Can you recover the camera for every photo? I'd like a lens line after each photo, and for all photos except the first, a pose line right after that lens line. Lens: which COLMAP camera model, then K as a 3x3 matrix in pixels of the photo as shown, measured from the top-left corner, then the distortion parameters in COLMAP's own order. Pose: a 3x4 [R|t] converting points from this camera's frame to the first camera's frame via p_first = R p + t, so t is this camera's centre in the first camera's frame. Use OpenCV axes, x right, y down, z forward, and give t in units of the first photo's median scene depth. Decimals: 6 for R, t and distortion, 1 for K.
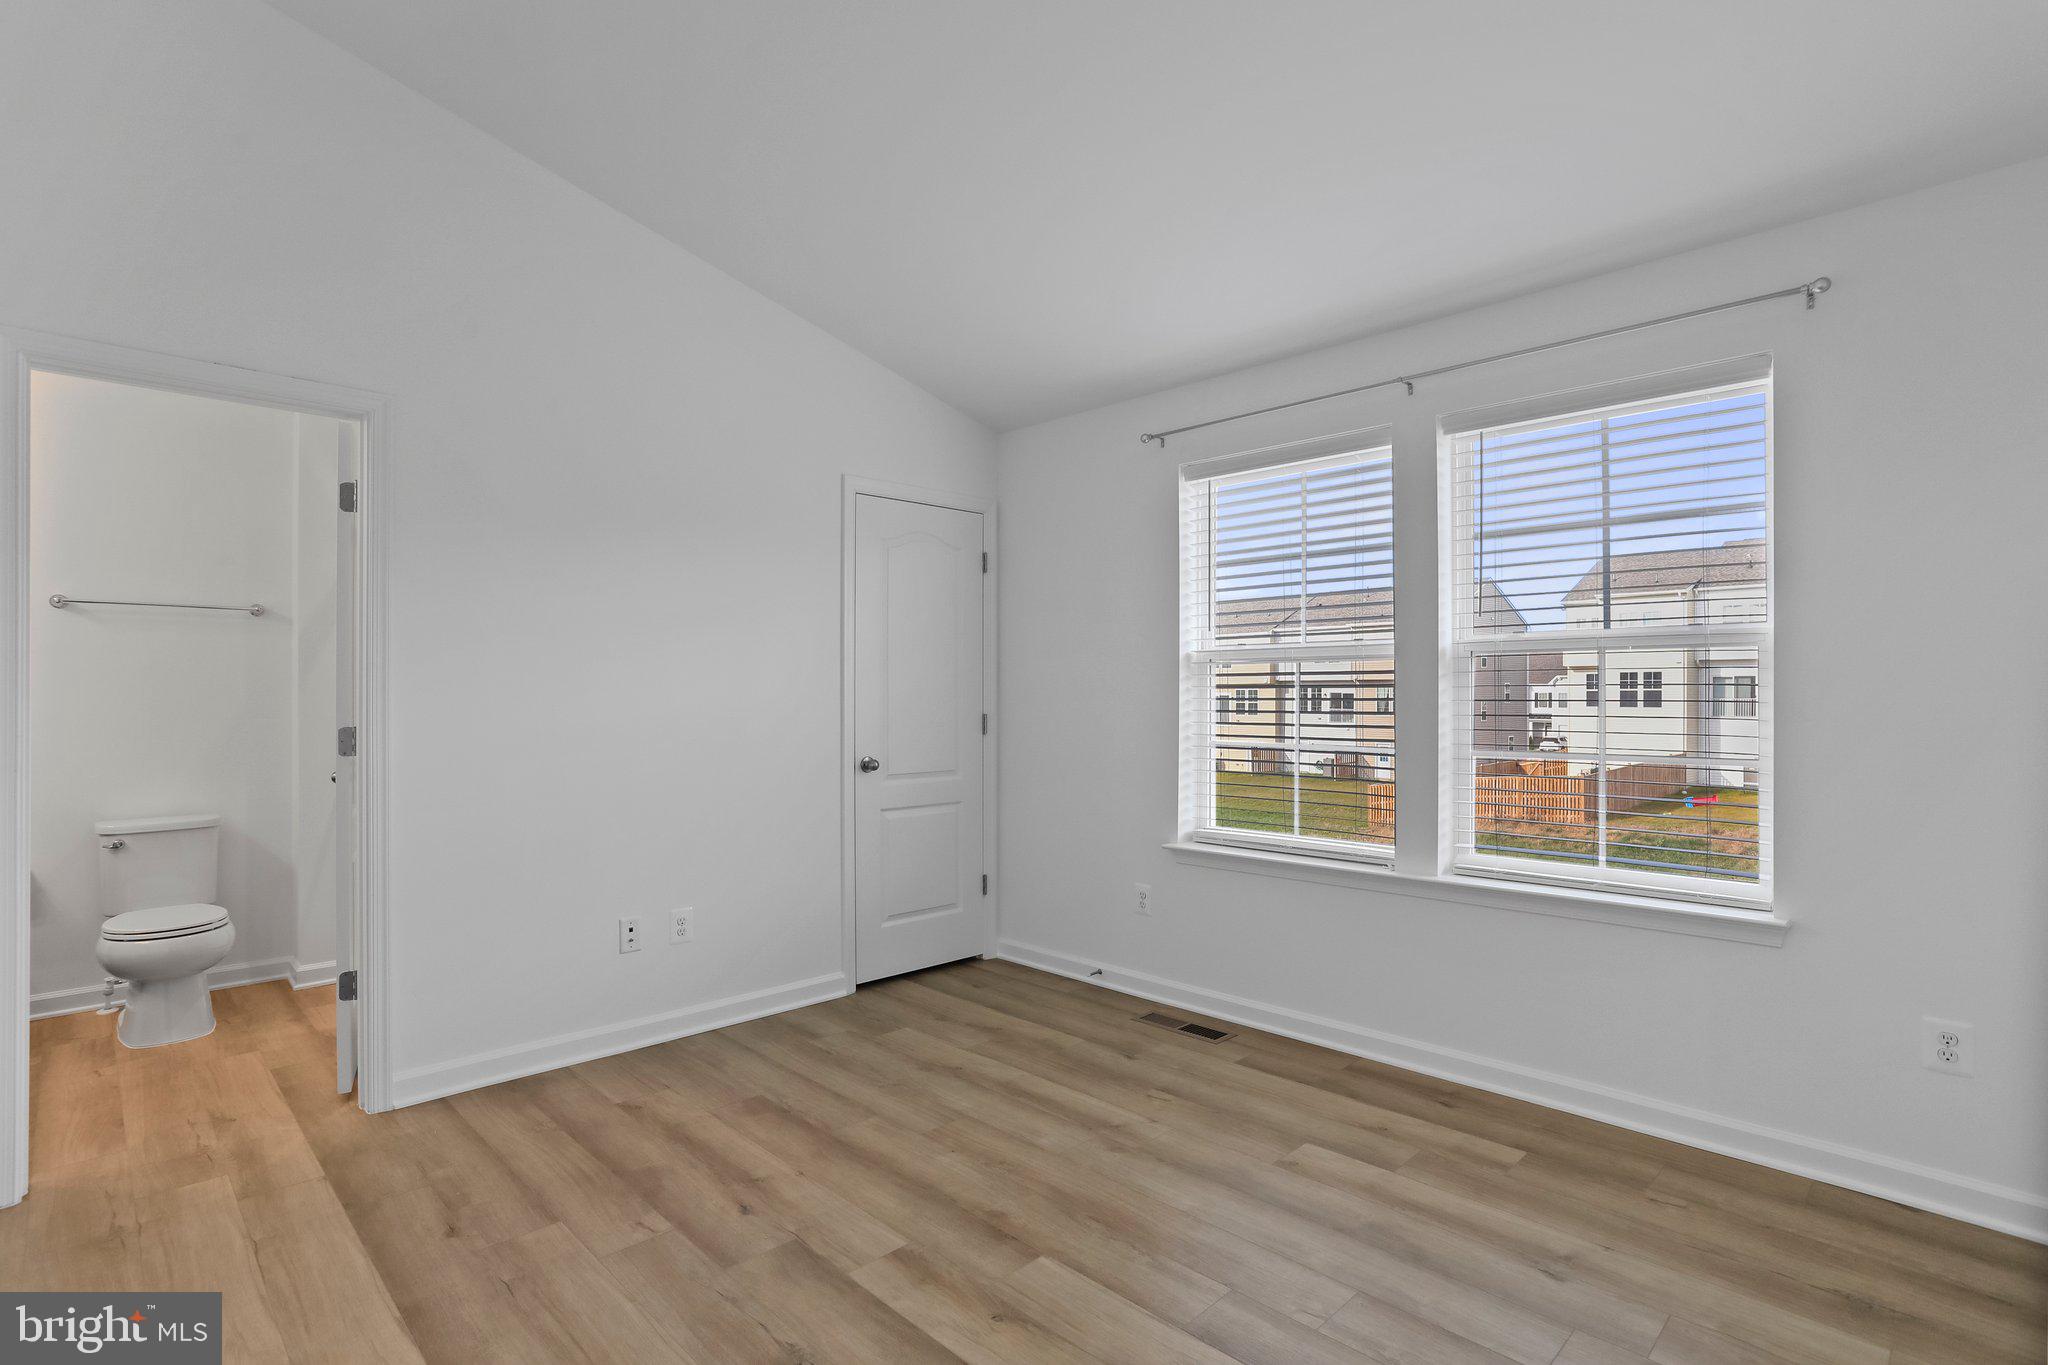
lens RADIAL K [[983.3, 0, 1034.7], [0, 983.3, 699.1], [0, 0, 1]] dist [-0.038617, 0.014767]
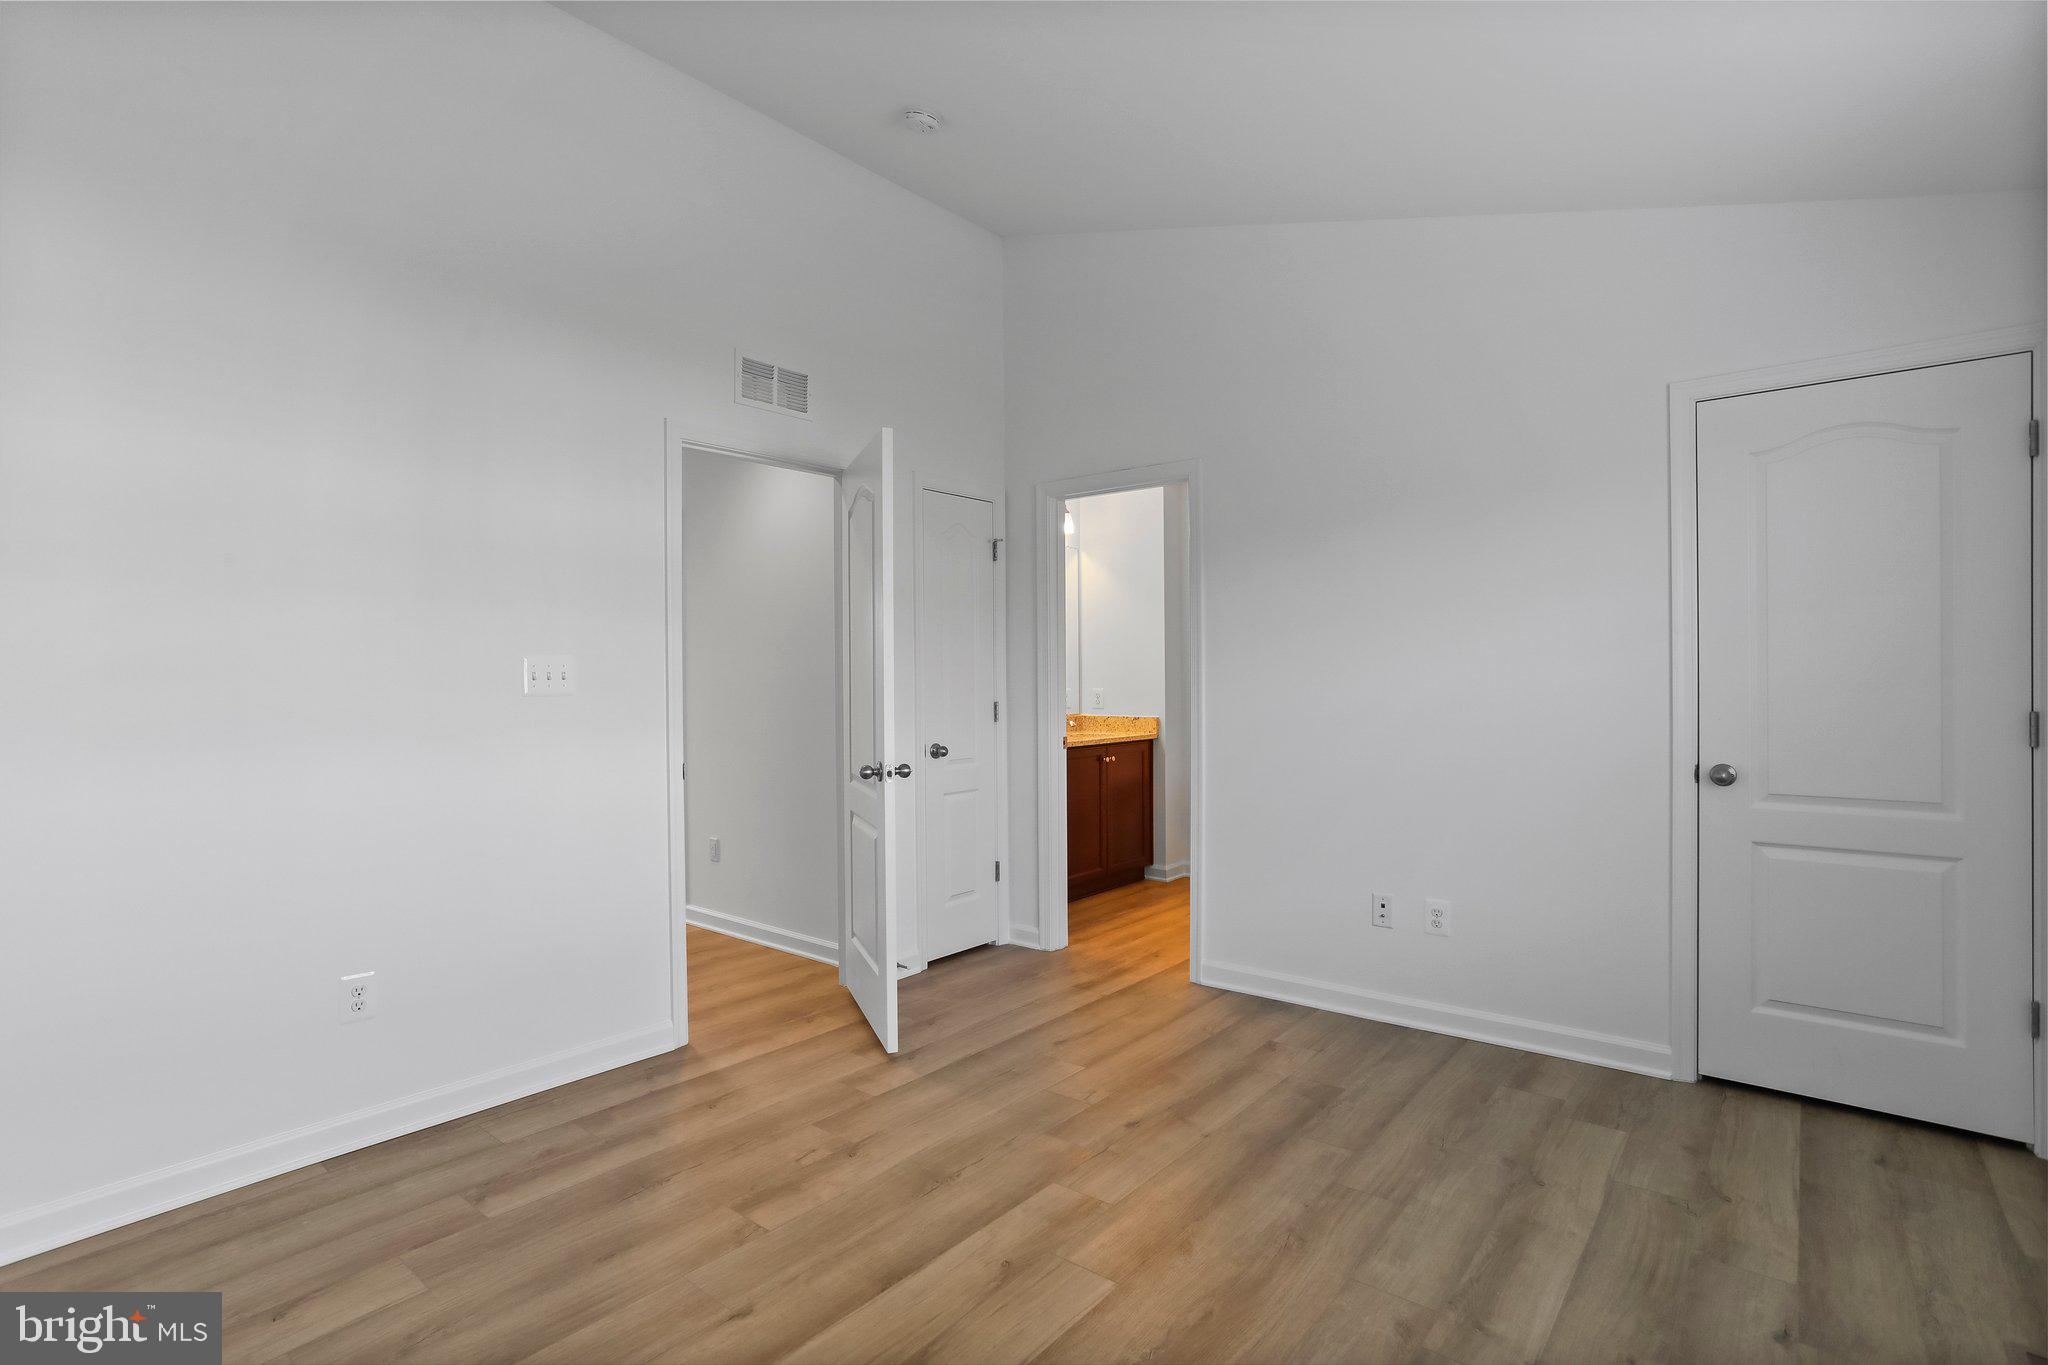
lens RADIAL K [[983.3, 0, 1026.8], [0, 983.3, 674.6], [0, 0, 1]] dist [-0.038617, 0.014767]
pose [[0.110931, -0.006695, -0.993806, 0.645068], [-0.001564, 0.999975, -0.006911, -0.001455], [0.993827, 0.002321, 0.110918, 0.566113]]
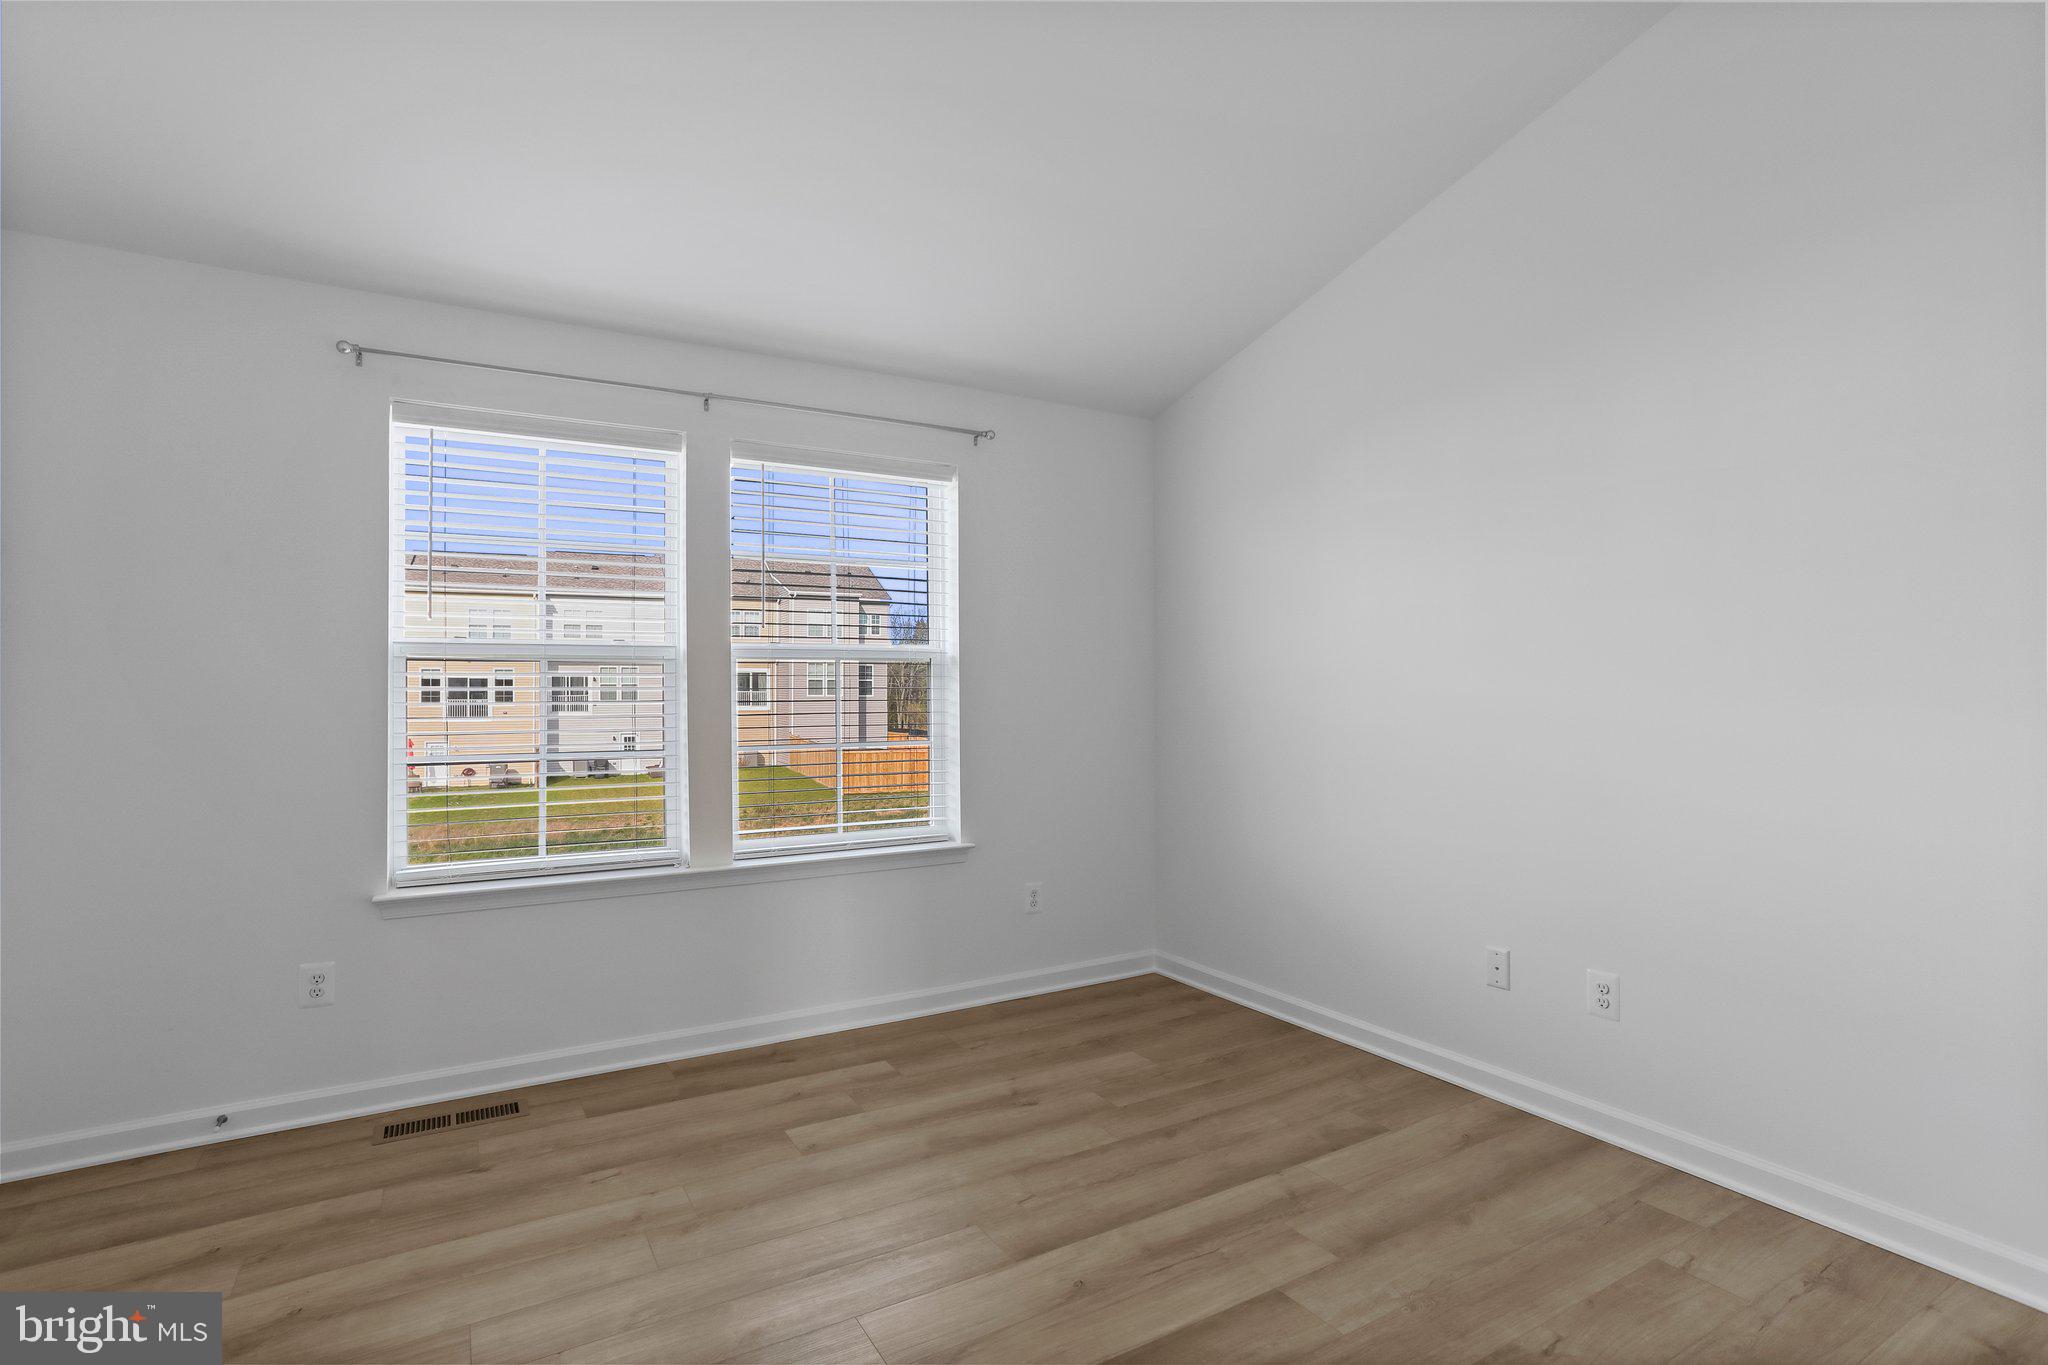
lens RADIAL K [[983.3, 0, 1037.0], [0, 983.3, 676.4], [0, 0, 1]] dist [-0.038617, 0.014767]
pose [[0.250782, 0.009736, 0.967995, -0.581621], [0.005545, 0.999919, -0.011493, -0.012108], [-0.968028, 0.008250, 0.250707, 0.419944]]
